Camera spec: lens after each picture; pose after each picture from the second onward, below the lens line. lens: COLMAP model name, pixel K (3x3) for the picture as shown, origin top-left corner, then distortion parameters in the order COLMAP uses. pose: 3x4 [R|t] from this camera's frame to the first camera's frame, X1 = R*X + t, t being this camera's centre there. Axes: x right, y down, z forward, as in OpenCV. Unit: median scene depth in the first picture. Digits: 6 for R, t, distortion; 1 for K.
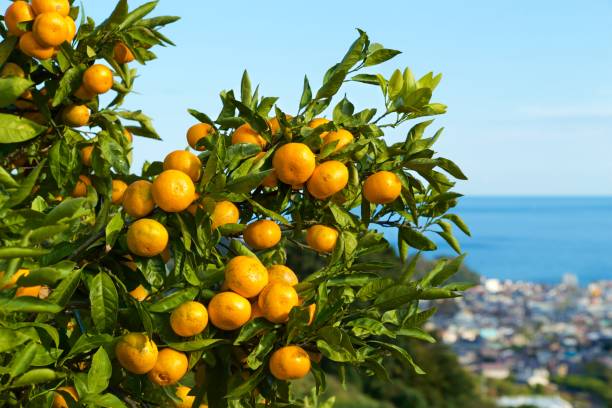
lens RADIAL K [[1807.9, 0, 299.5], [0, 1807.9, 200.3], [0, 0, 1]] dist [0.589597, 0.000000]
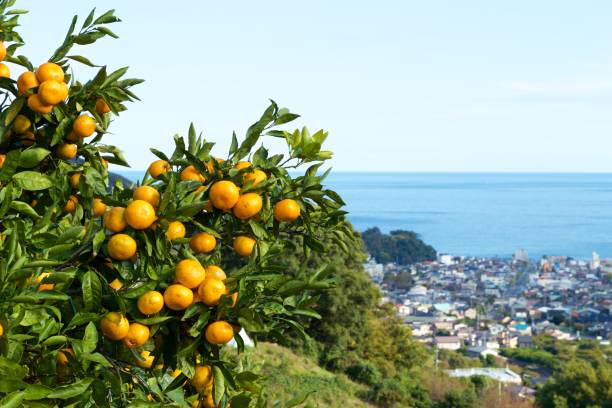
lens RADIAL K [[1807.9, 0, 311.6], [0, 1807.9, 205.7], [0, 0, 1]] dist [0.589597, 0.000000]
pose [[0.999568, 0.005367, 0.028884, 0.024252], [-0.005880, 0.999826, 0.017711, -0.036590], [-0.028784, -0.017874, 0.999426, -0.432417]]
